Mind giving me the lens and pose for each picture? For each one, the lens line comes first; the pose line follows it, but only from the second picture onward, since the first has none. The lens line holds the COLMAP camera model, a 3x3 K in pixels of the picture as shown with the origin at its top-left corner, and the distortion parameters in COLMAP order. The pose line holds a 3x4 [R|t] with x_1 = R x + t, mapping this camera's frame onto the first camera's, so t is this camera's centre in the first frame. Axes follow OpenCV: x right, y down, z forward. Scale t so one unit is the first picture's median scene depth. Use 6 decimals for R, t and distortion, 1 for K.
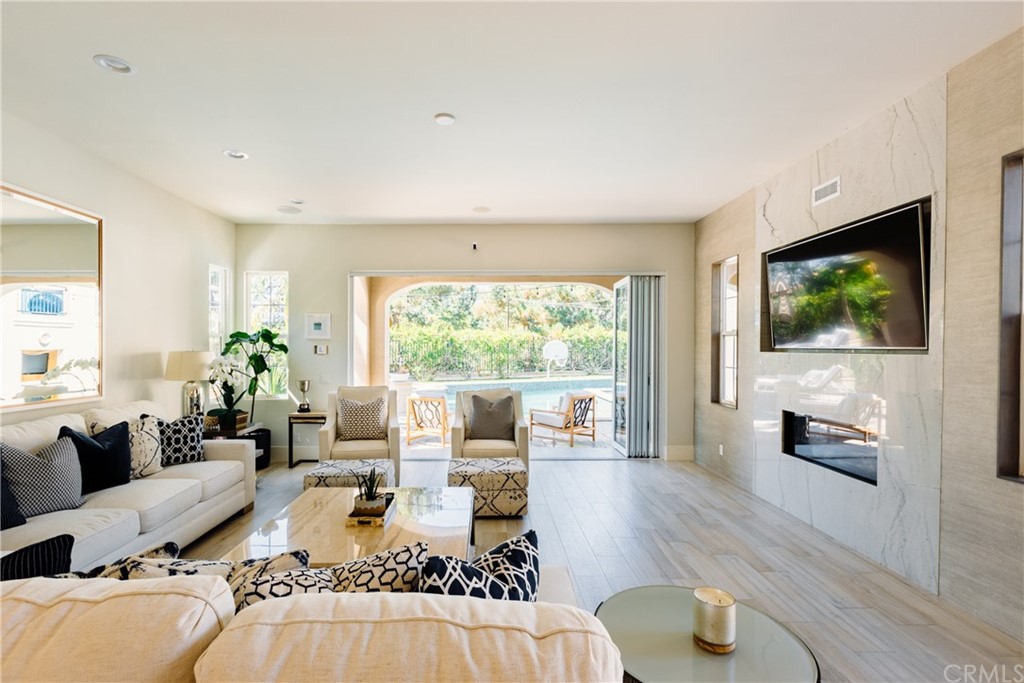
lens RADIAL K [[479.9, 0, 504.3], [0, 479.9, 352.0], [0, 0, 1]] dist [-0.005415, -0.000400]
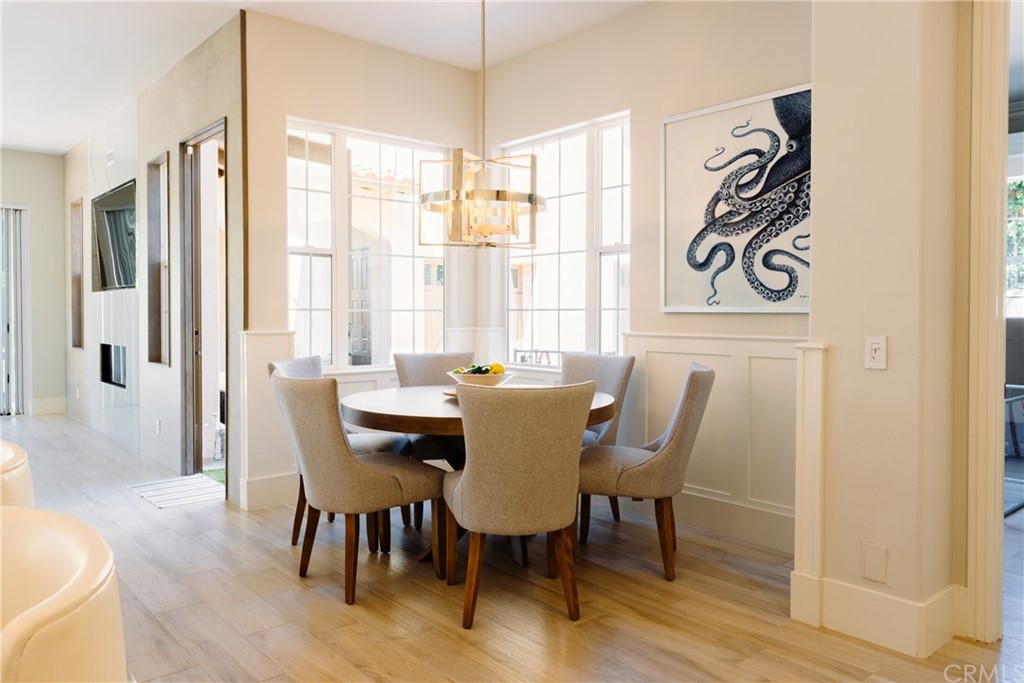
lens RADIAL K [[738.4, 0, 510.3], [0, 738.4, 336.4], [0, 0, 1]] dist [-0.022655, 0.000560]
pose [[0.756148, -0.018118, 0.654150, 0.129694], [0.004939, 0.999746, 0.021981, 0.053939], [-0.654382, -0.013390, 0.756046, -0.676999]]
